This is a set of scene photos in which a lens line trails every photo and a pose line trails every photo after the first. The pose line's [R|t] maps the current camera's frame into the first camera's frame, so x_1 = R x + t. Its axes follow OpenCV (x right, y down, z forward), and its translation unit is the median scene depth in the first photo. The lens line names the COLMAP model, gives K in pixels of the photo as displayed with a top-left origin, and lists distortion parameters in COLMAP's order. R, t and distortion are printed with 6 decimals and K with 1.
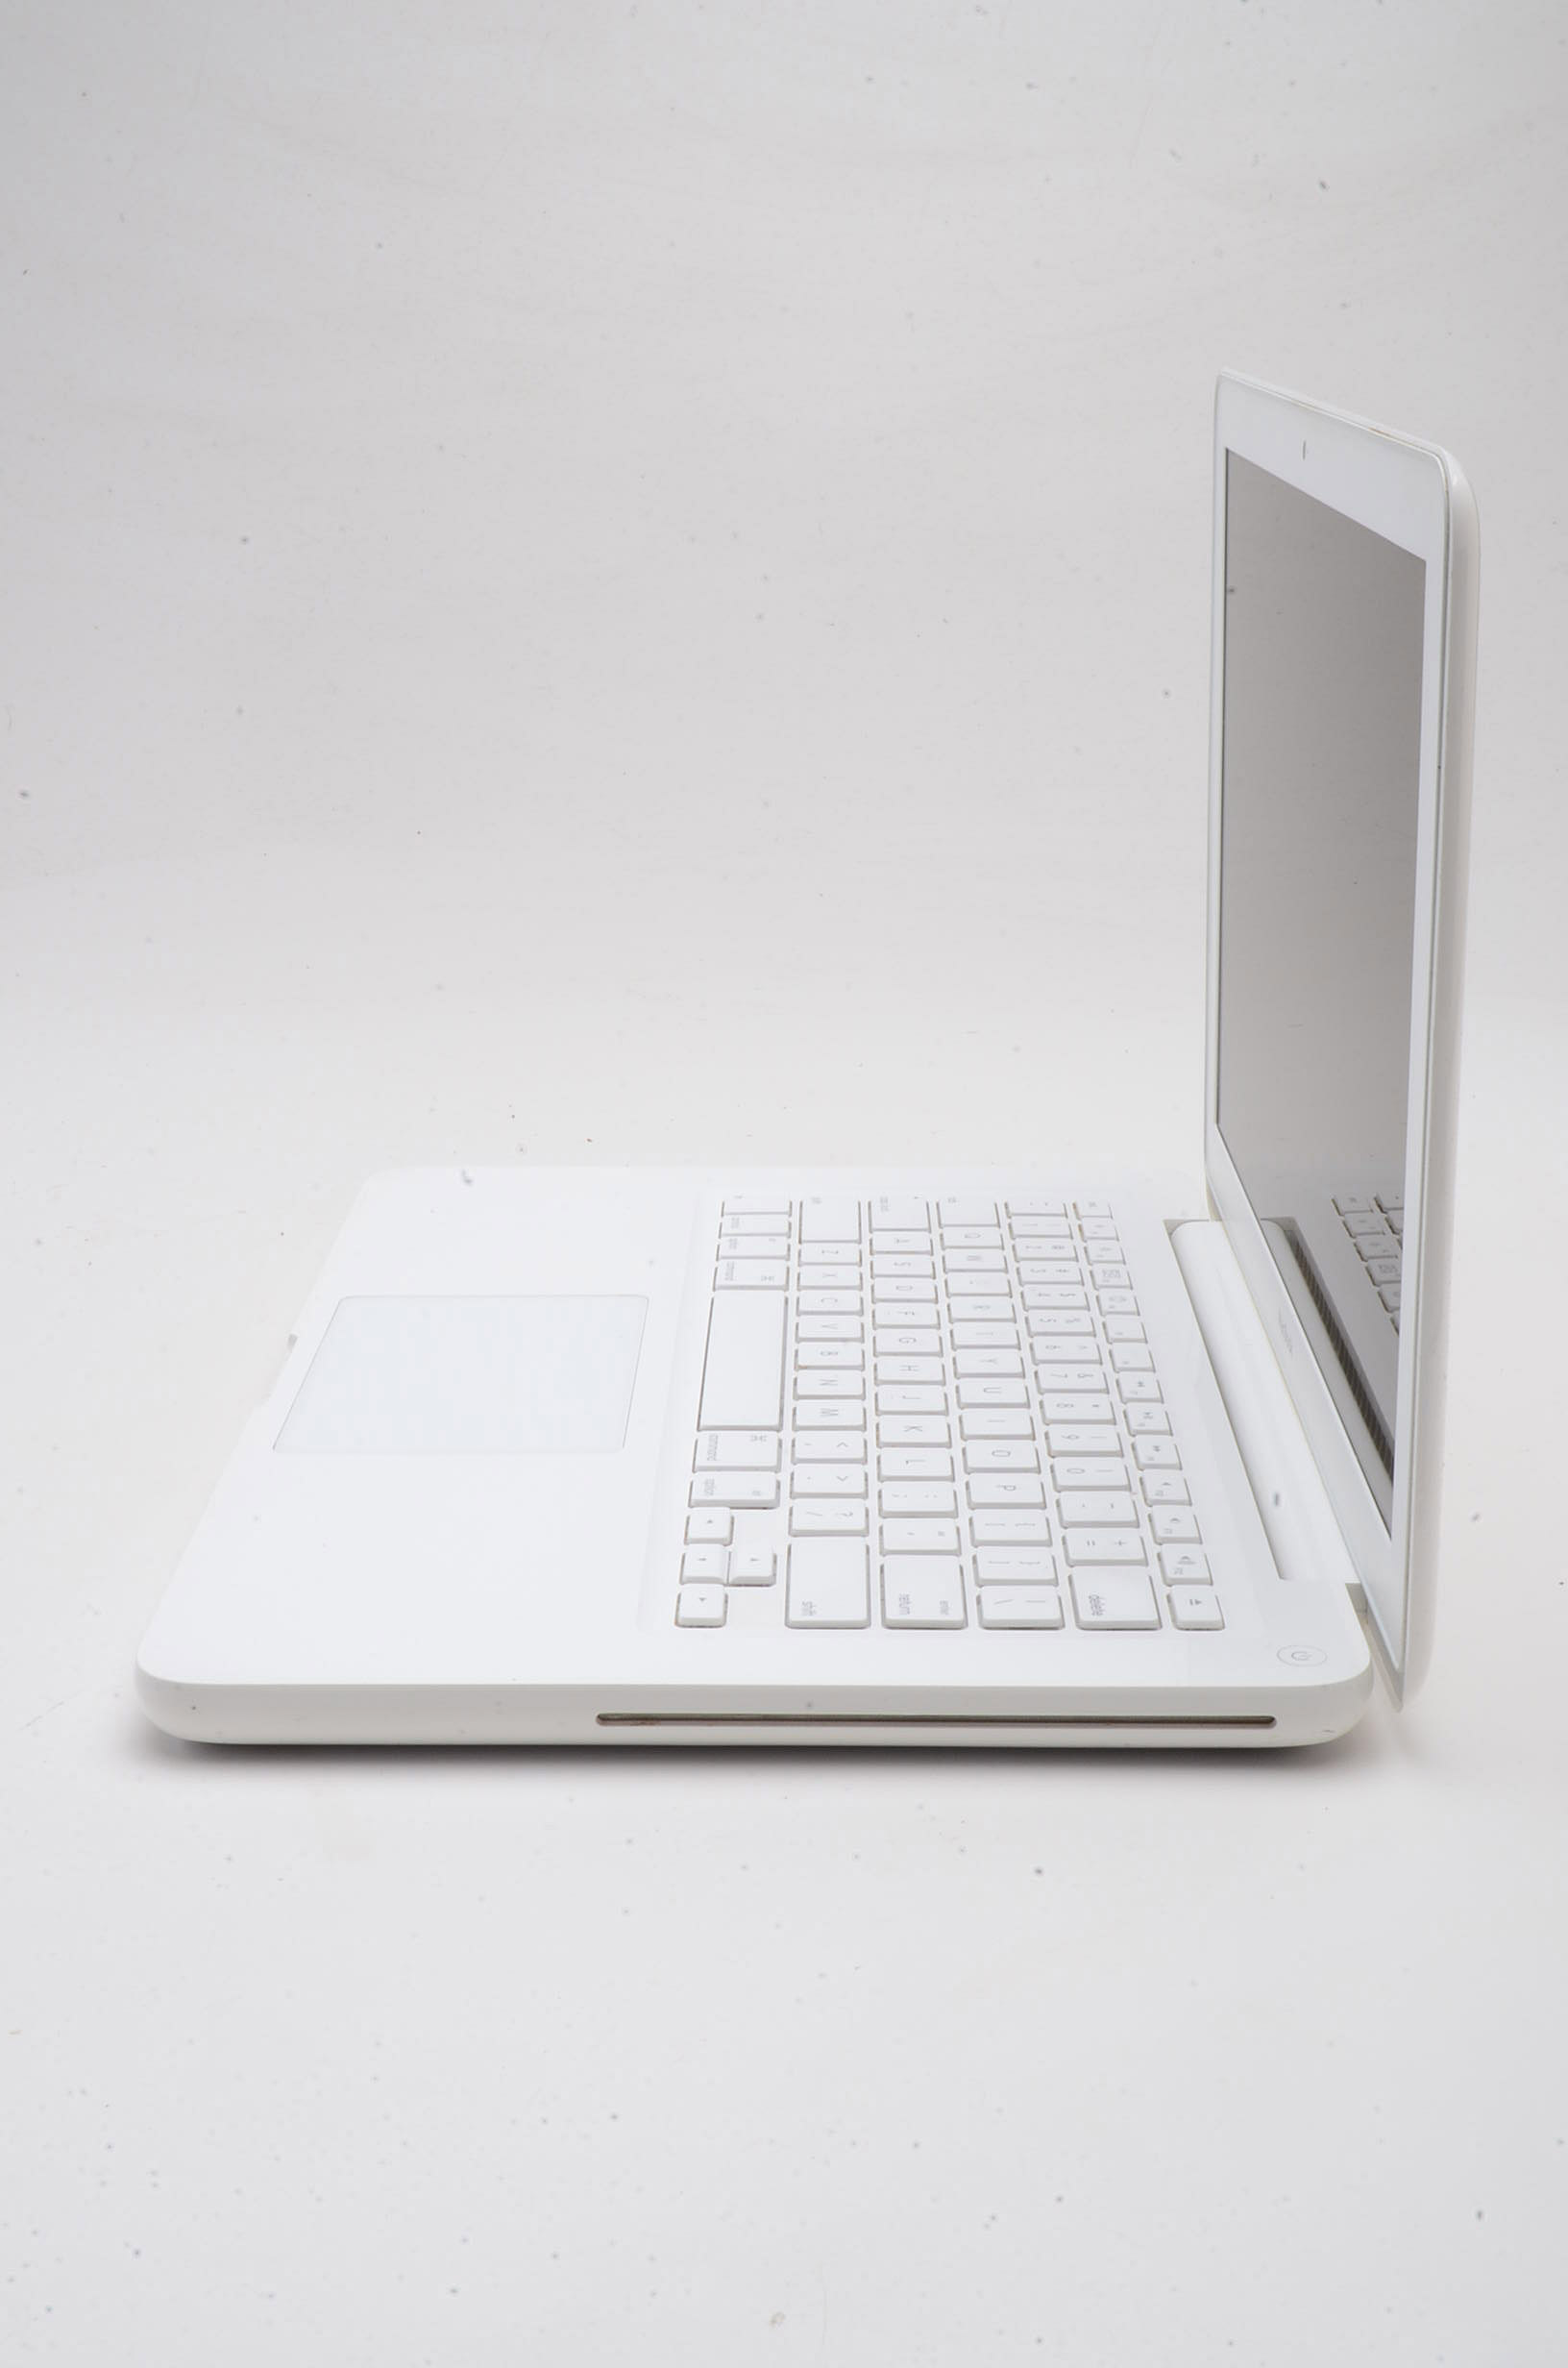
lens RADIAL K [[3215.6, 0, 784.0], [0, 3215.6, 1184.0], [0, 0, 1]] dist [-0.004525, -0.005139]
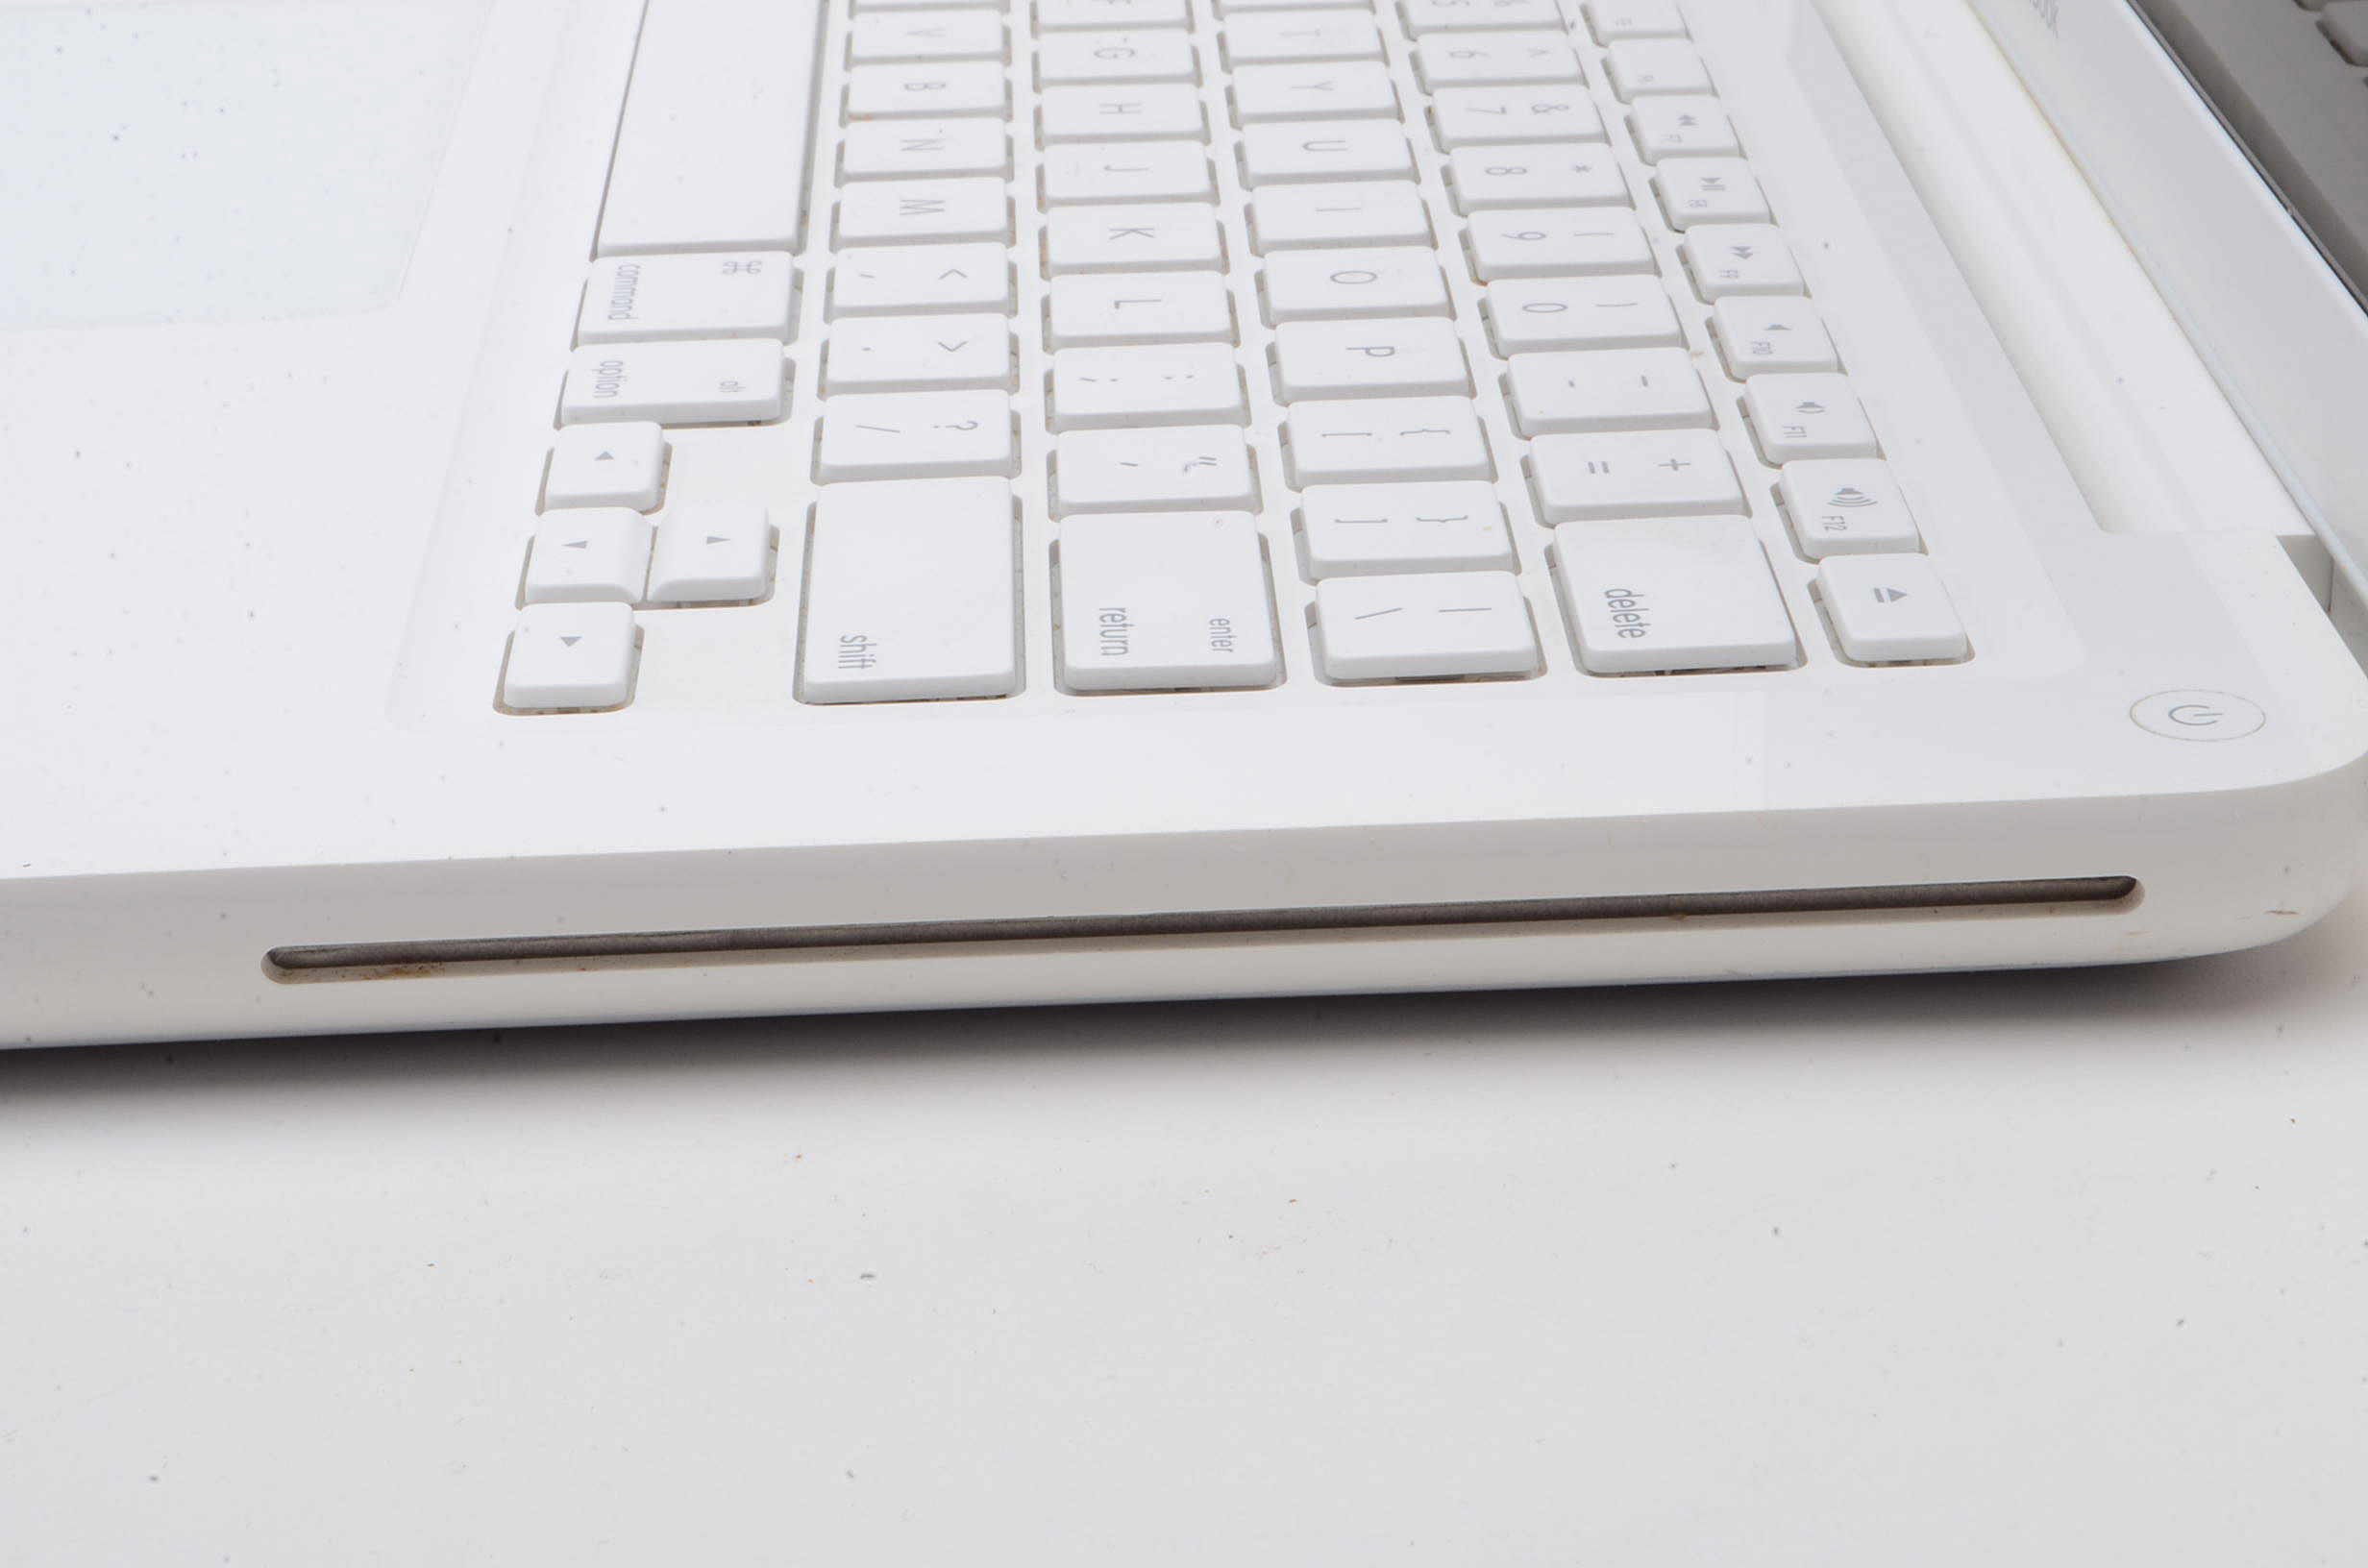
lens RADIAL K [[5274.9, 0, 1184.0], [0, 5274.9, 784.0], [0, 0, 1]] dist [0.036756, 0.023785]
pose [[0.998386, -0.040858, 0.039449, 0.019779], [0.035900, 0.992232, 0.119104, 0.072426], [-0.044009, -0.117496, 0.992098, 0.373653]]
